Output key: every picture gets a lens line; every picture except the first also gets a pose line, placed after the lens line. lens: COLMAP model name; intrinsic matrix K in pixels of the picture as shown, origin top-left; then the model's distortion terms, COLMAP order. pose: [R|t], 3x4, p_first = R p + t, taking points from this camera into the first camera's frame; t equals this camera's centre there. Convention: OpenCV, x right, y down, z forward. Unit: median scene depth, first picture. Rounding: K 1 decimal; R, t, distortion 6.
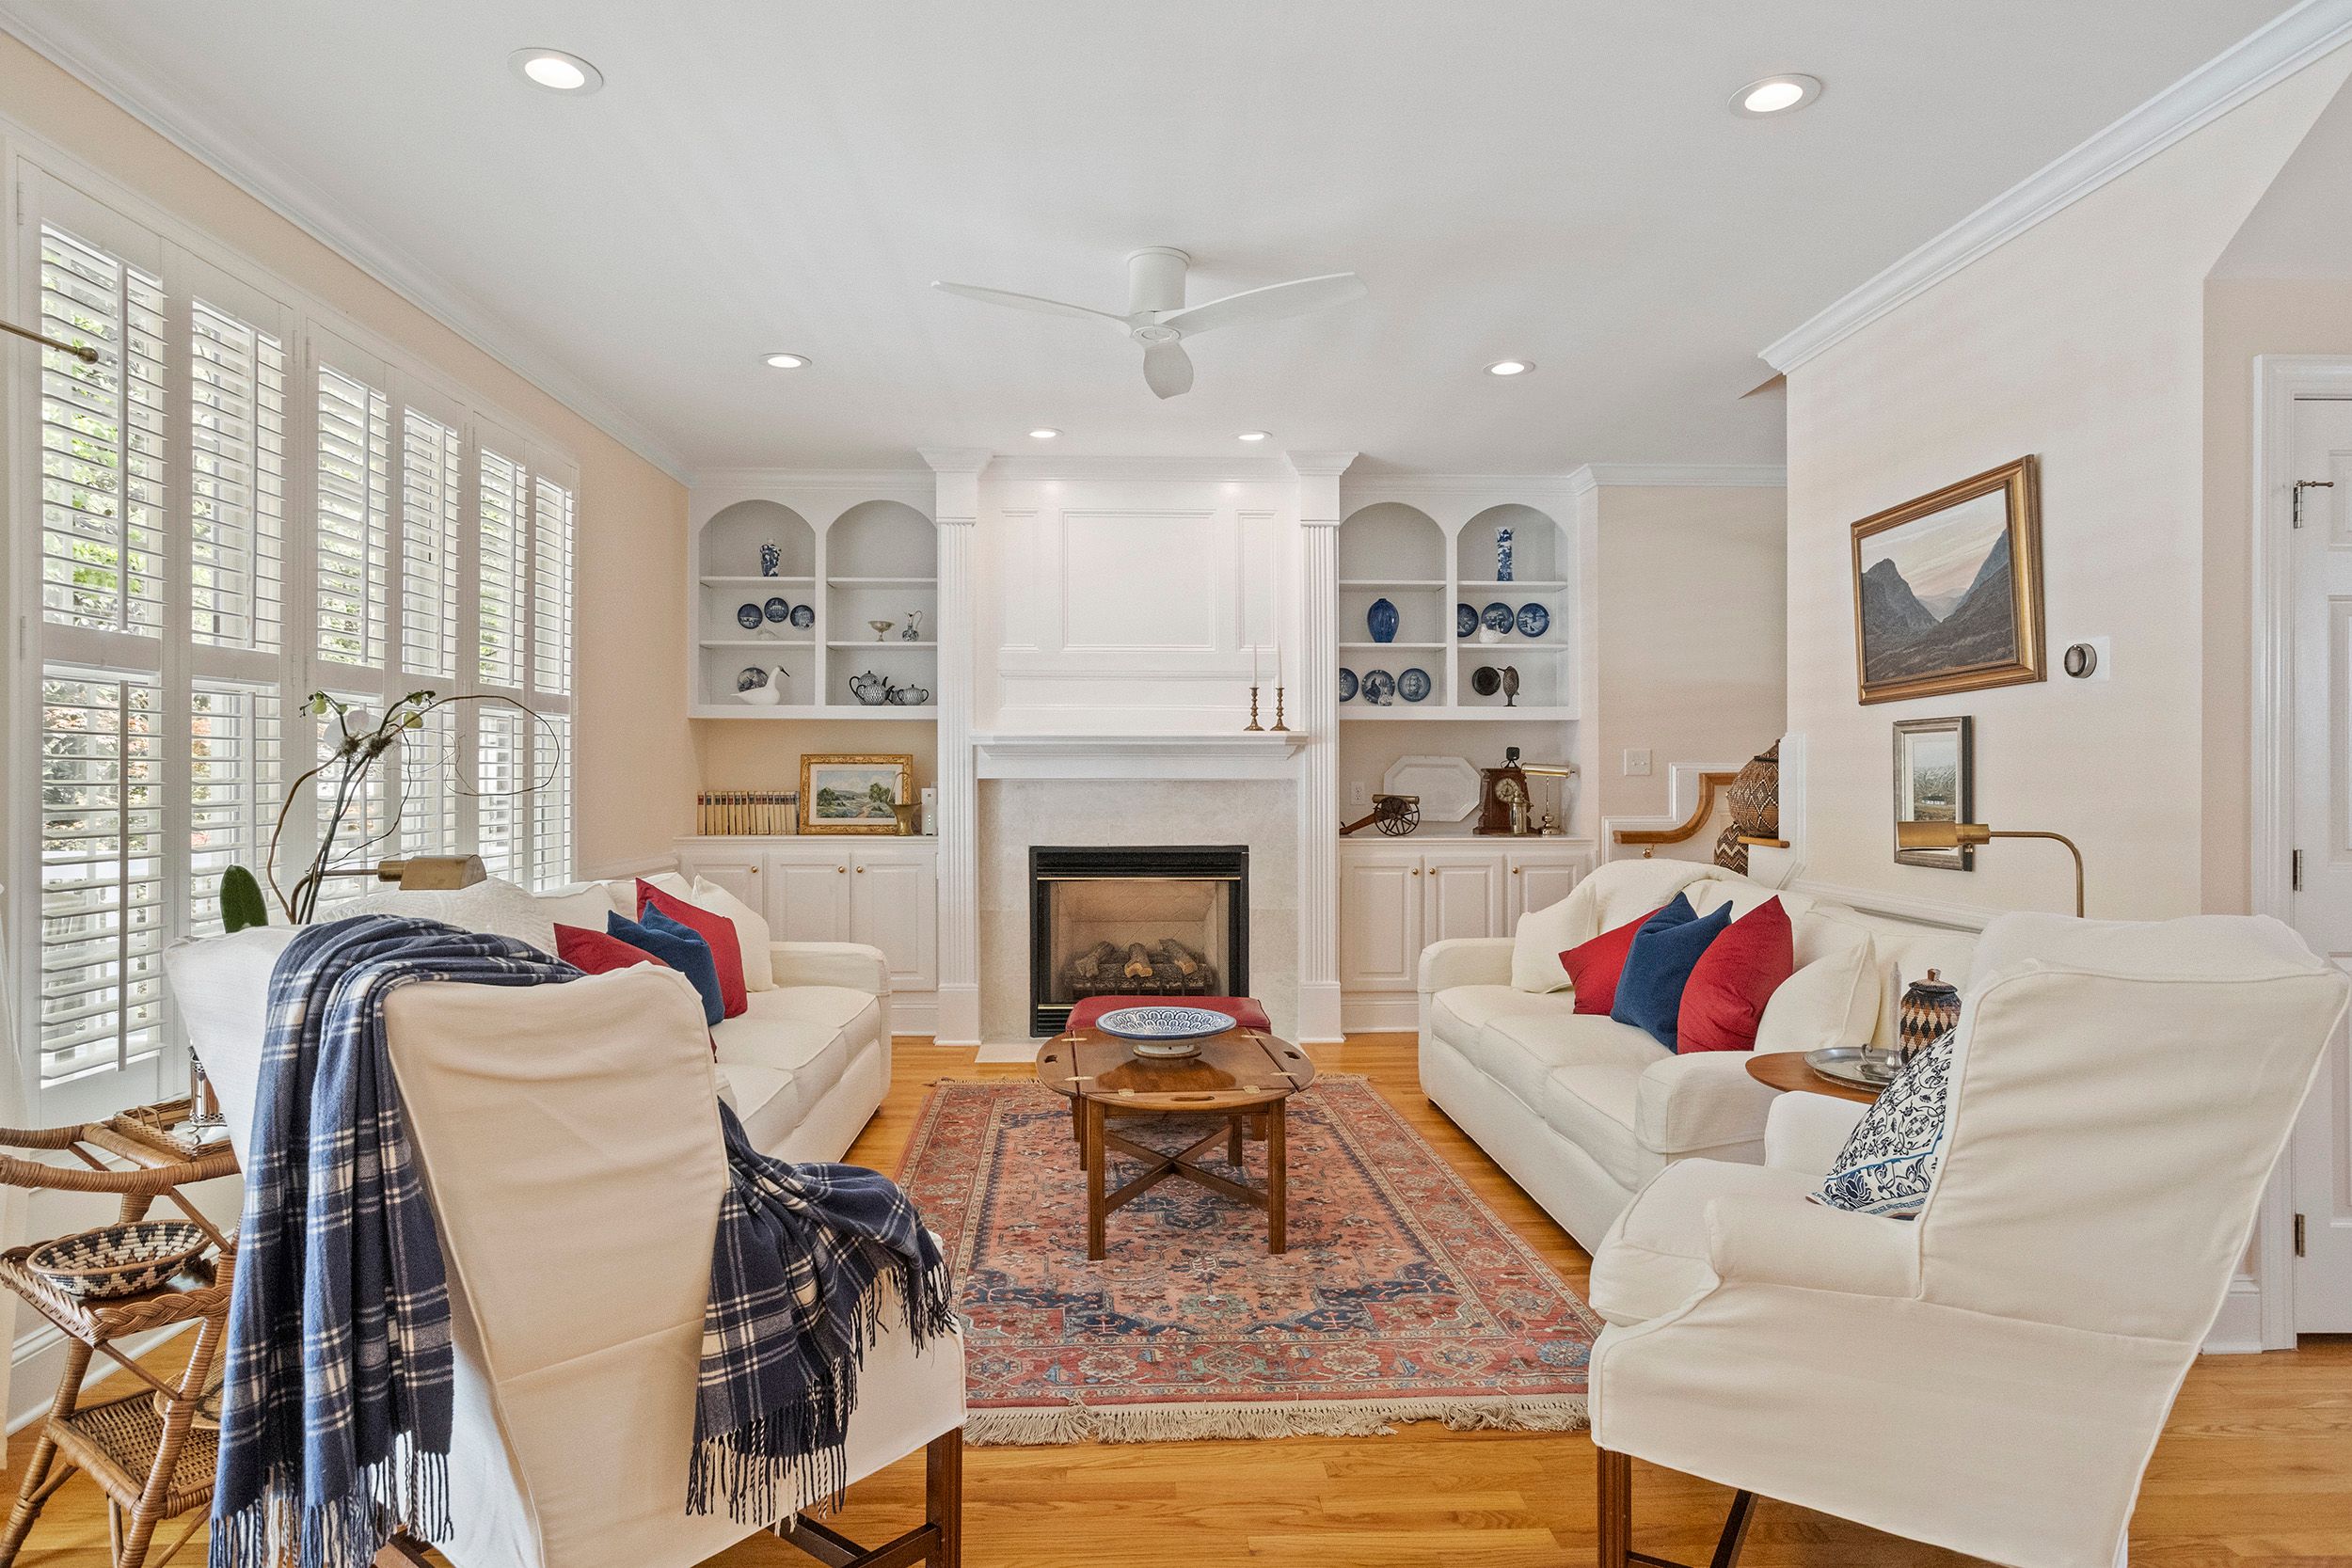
lens RADIAL K [[1223.9, 0, 1176.0], [0, 1223.9, 784.0], [0, 0, 1]] dist [-0.000156, 0.000002]
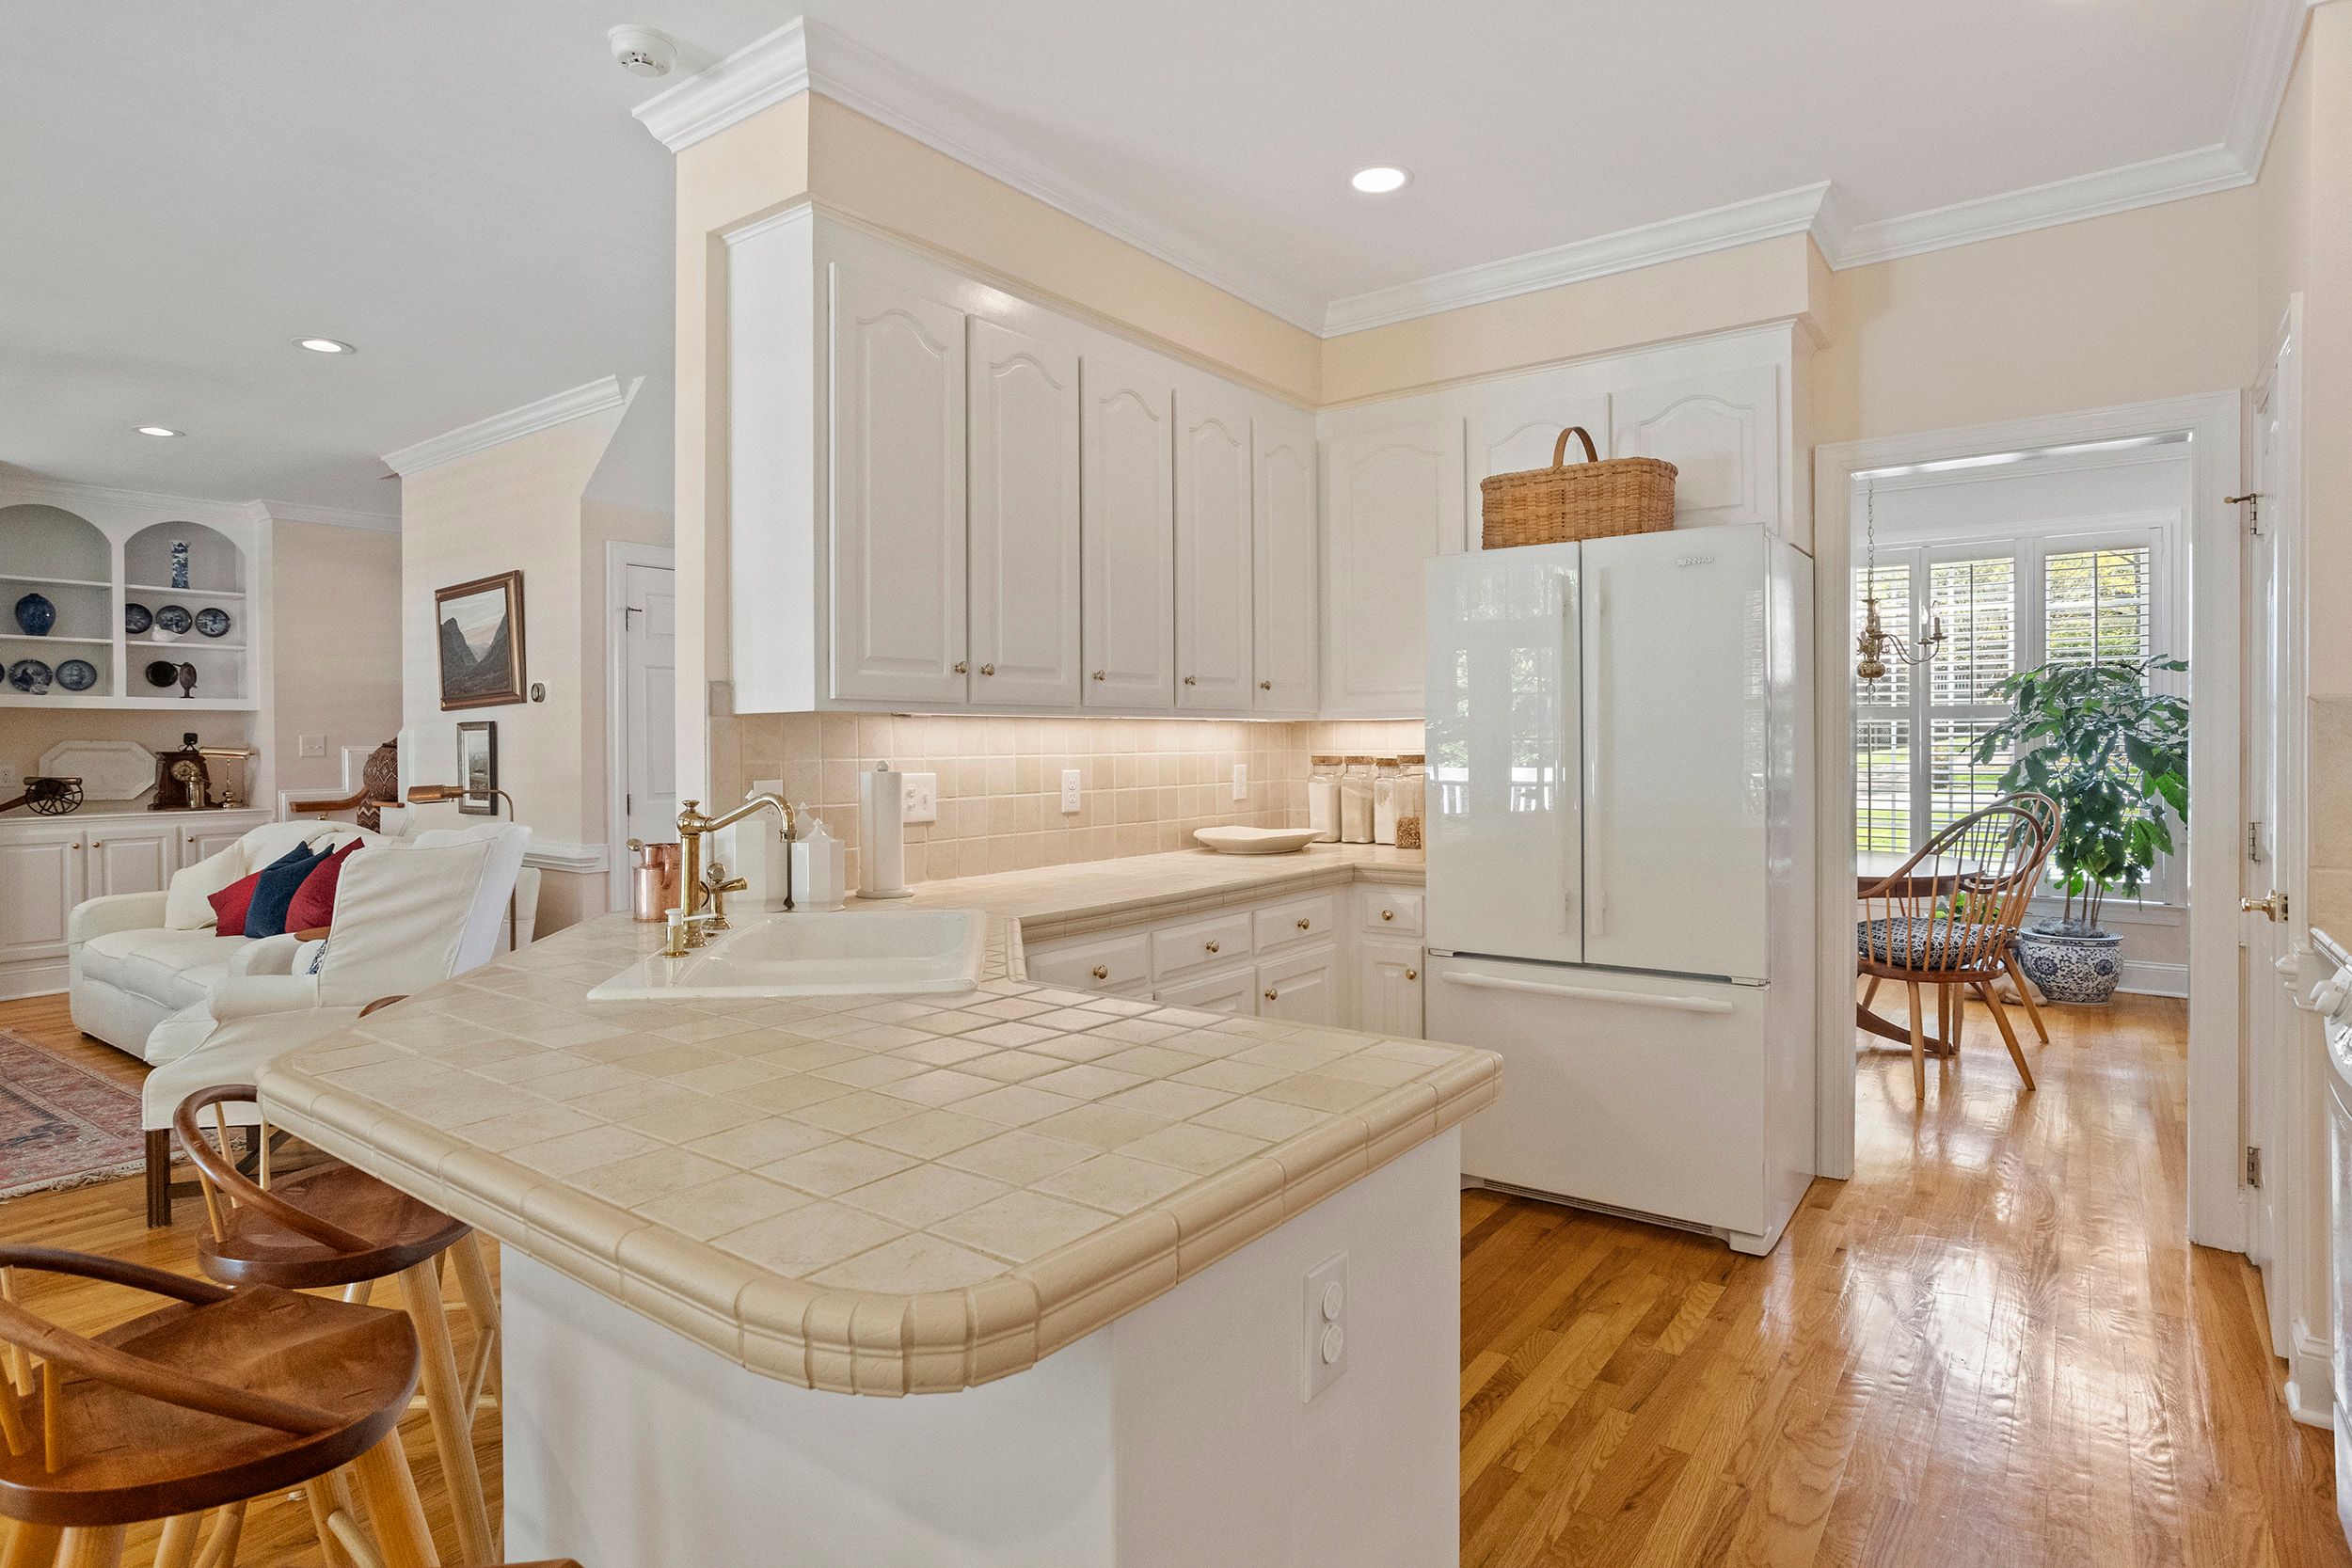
lens RADIAL K [[1229.3, 0, 1167.7], [0, 1229.3, 752.9], [0, 0, 1]] dist [-0.052724, 0.033692]
pose [[0.627406, -0.009052, 0.778640, -0.031271], [0.010883, 0.999937, 0.002855, -0.004746], [-0.778616, 0.006683, 0.627465, -0.438630]]
